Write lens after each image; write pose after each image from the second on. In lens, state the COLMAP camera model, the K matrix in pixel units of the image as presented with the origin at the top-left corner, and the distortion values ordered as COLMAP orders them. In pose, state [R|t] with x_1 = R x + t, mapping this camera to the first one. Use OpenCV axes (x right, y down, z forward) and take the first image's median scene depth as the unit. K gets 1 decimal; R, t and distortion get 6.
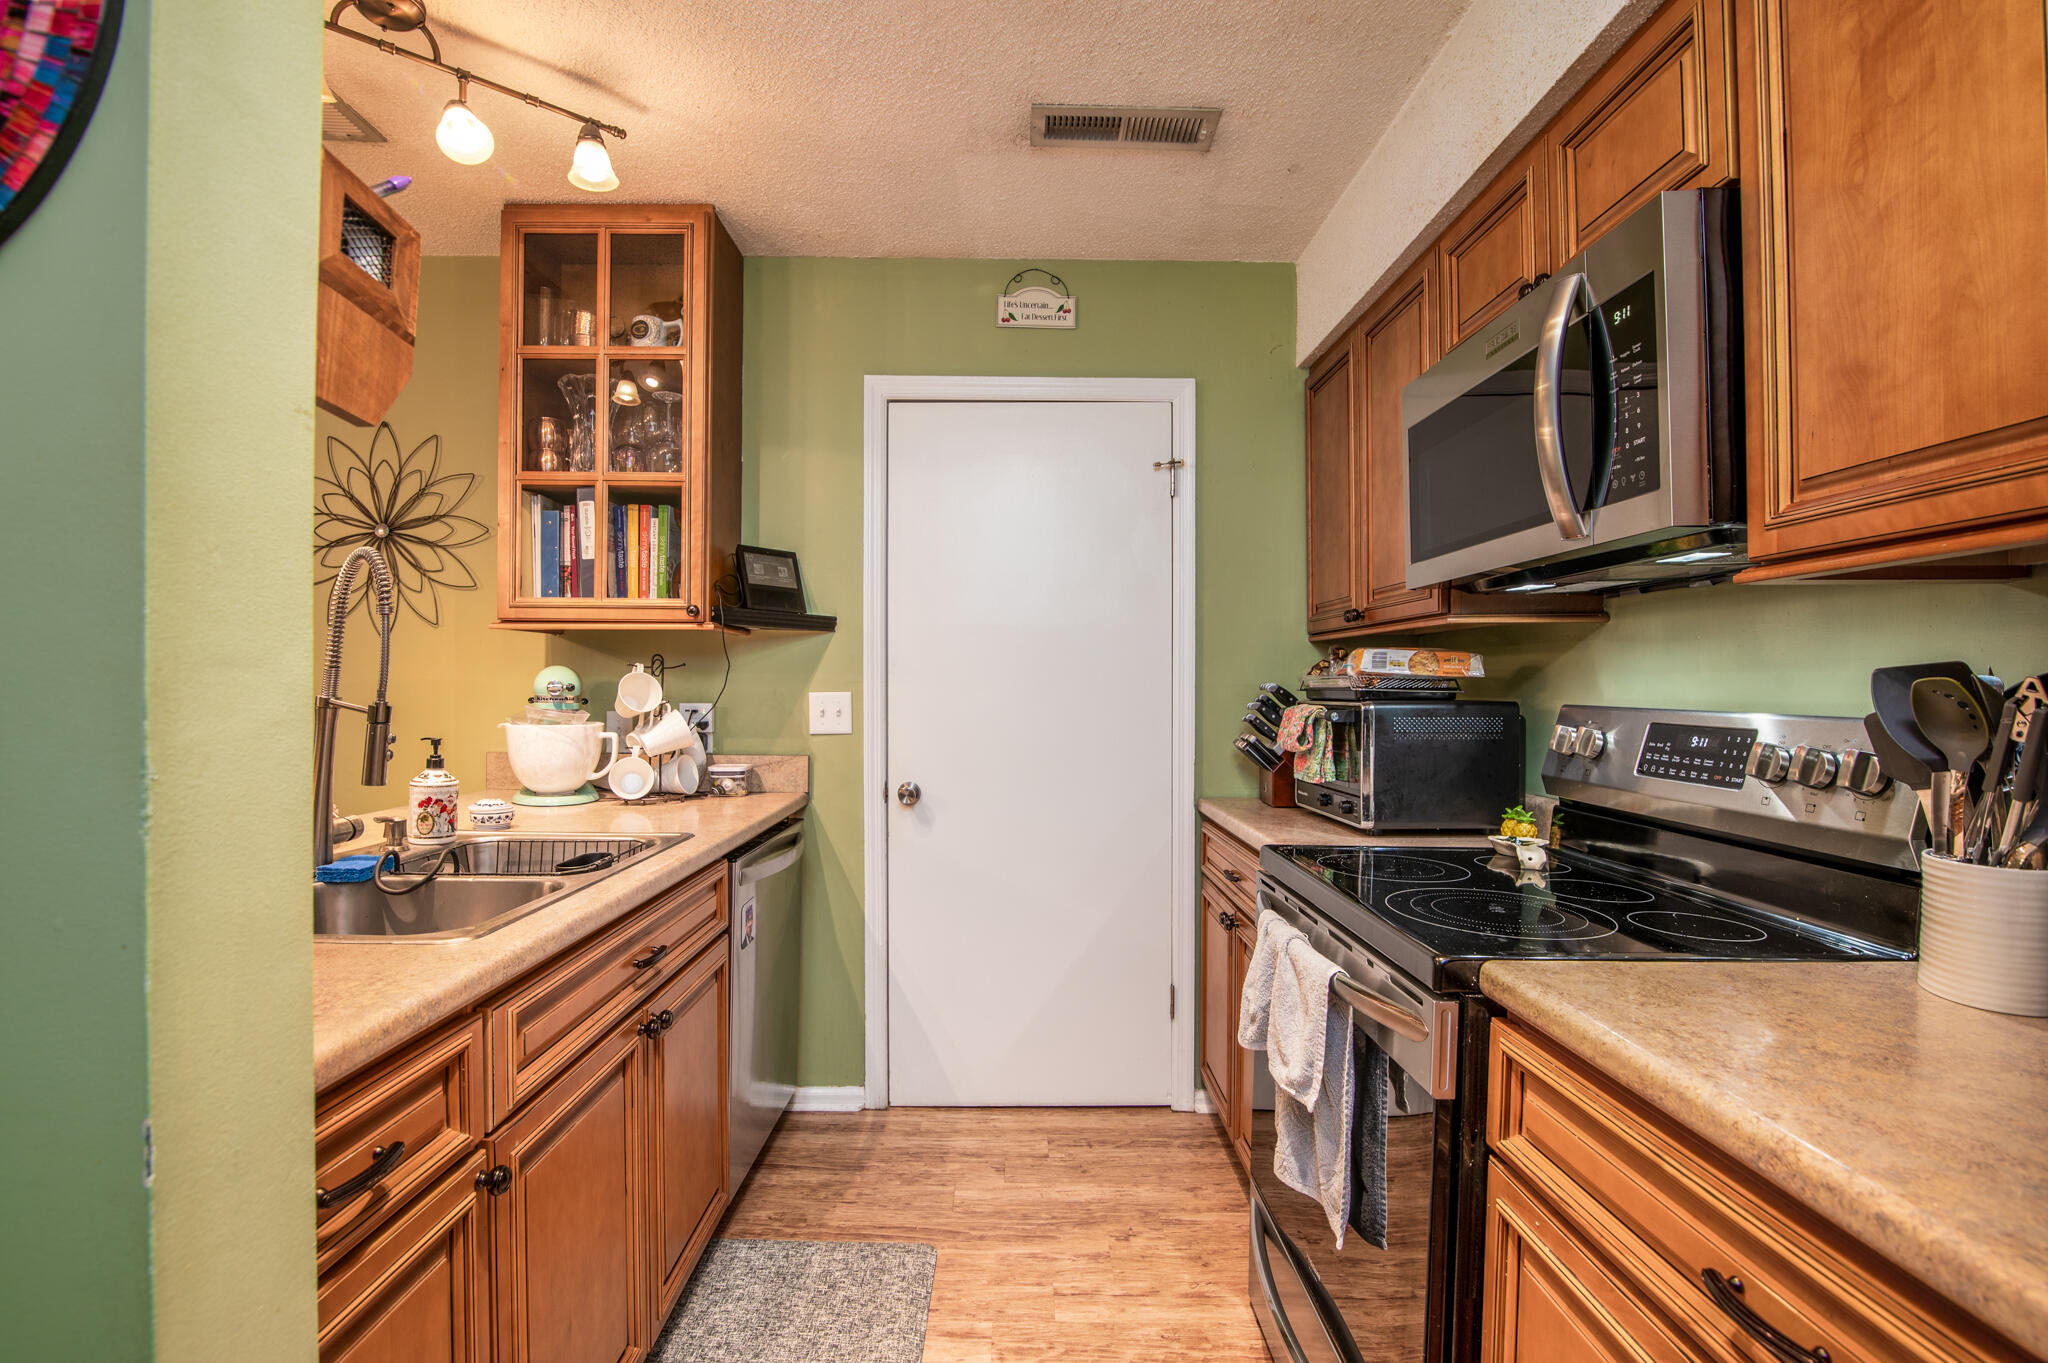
lens RADIAL K [[937.3, 0, 1020.2], [0, 937.3, 675.1], [0, 0, 1]] dist [-0.018053, -0.000345]
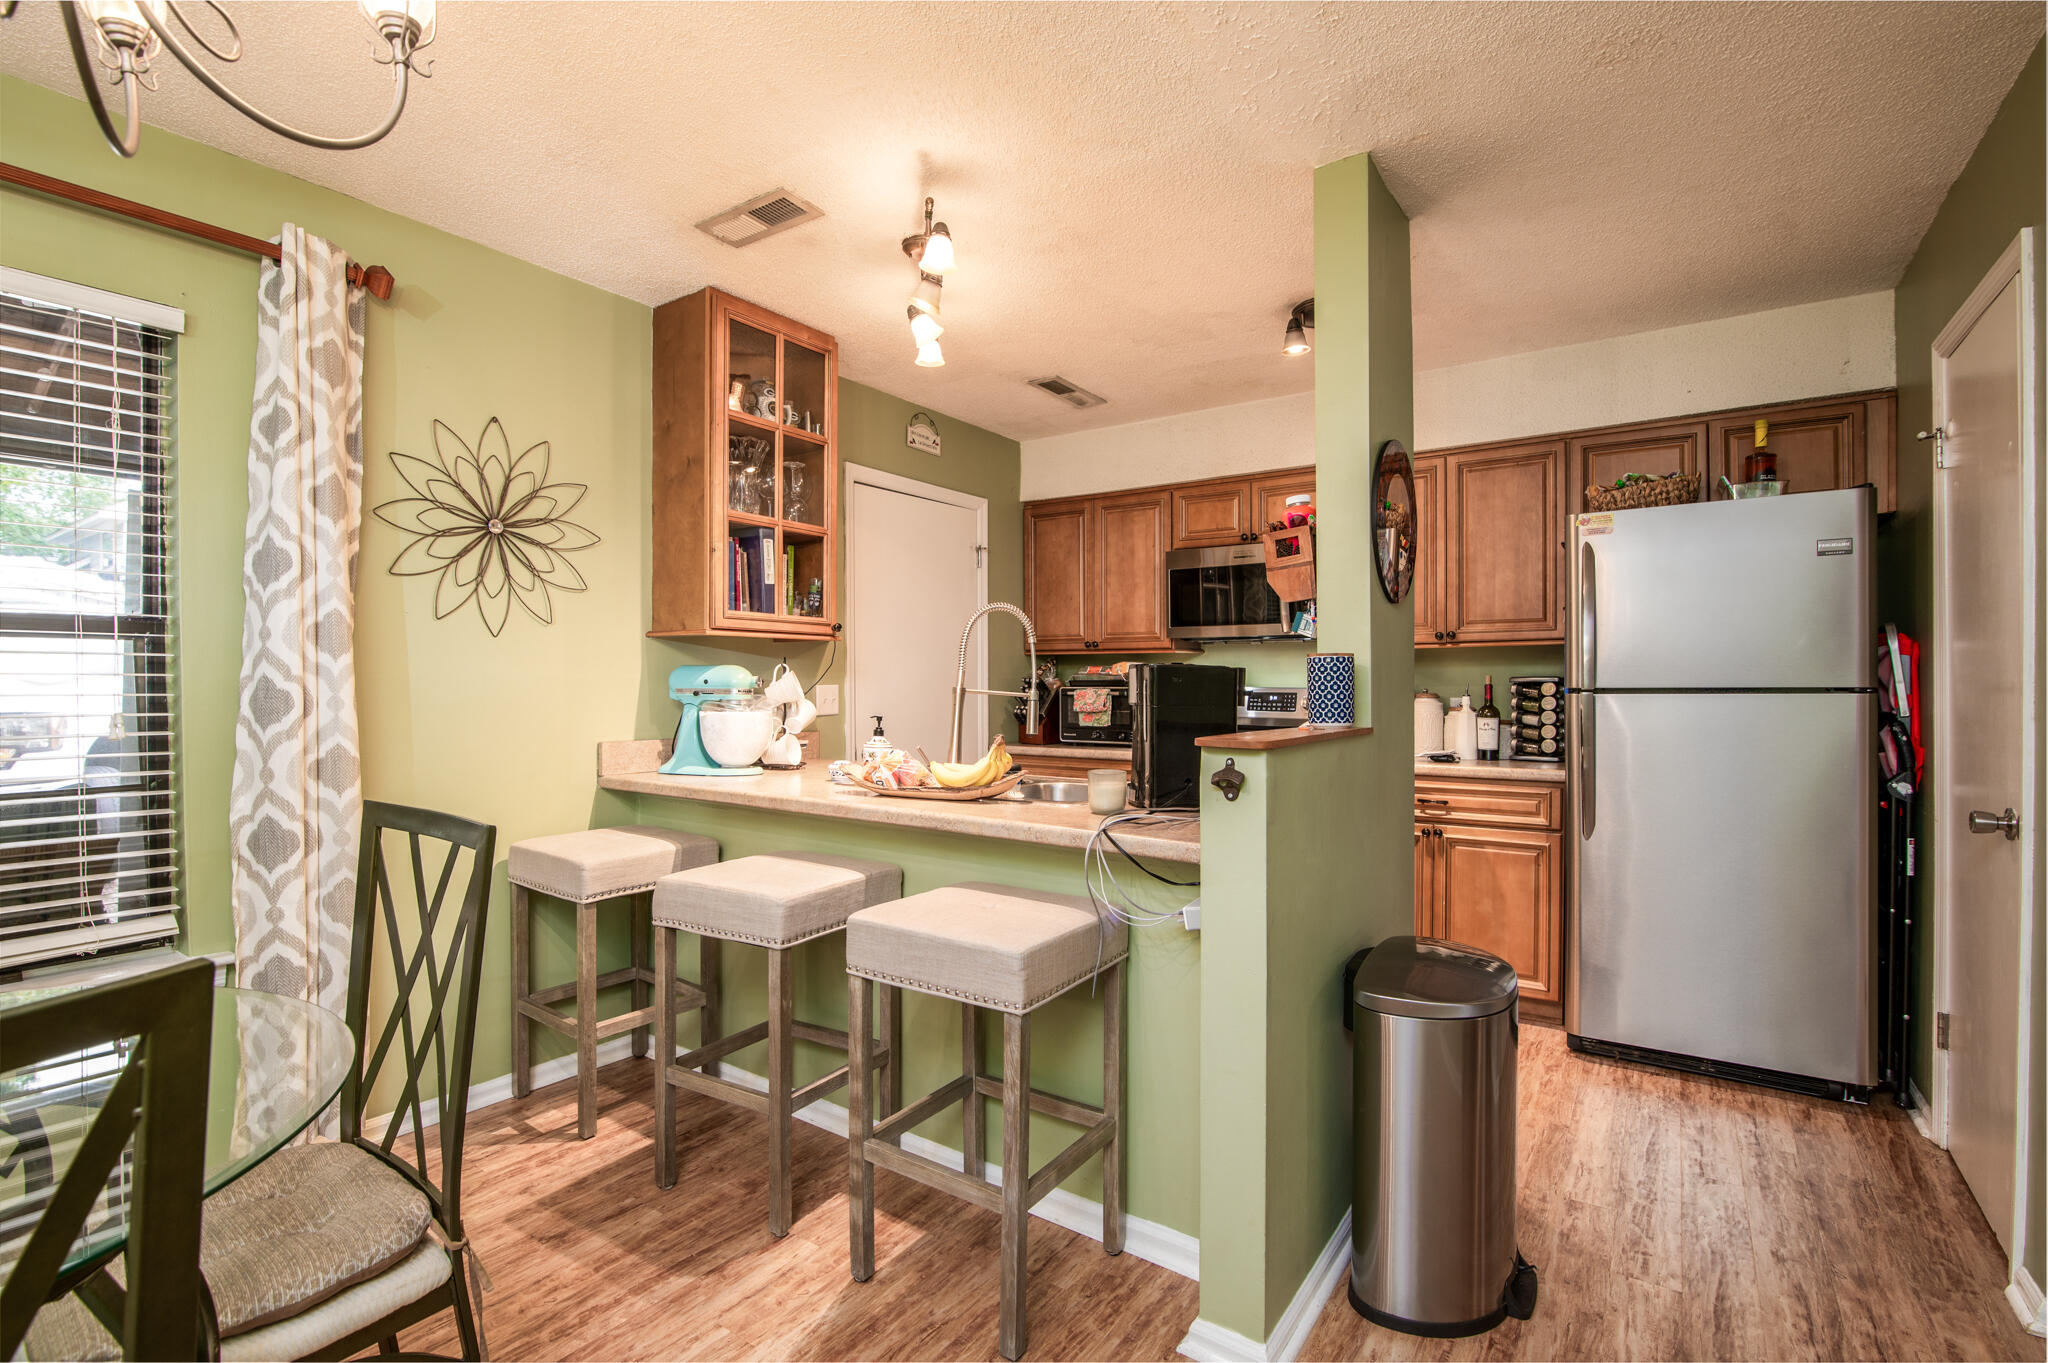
lens RADIAL K [[937.3, 0, 1028.4], [0, 937.3, 680.5], [0, 0, 1]] dist [-0.018053, -0.000345]
pose [[0.570826, -0.003517, 0.821064, -1.184058], [-0.006998, 0.999934, 0.009148, -0.003449], [-0.821041, -0.010968, 0.570763, -0.041918]]
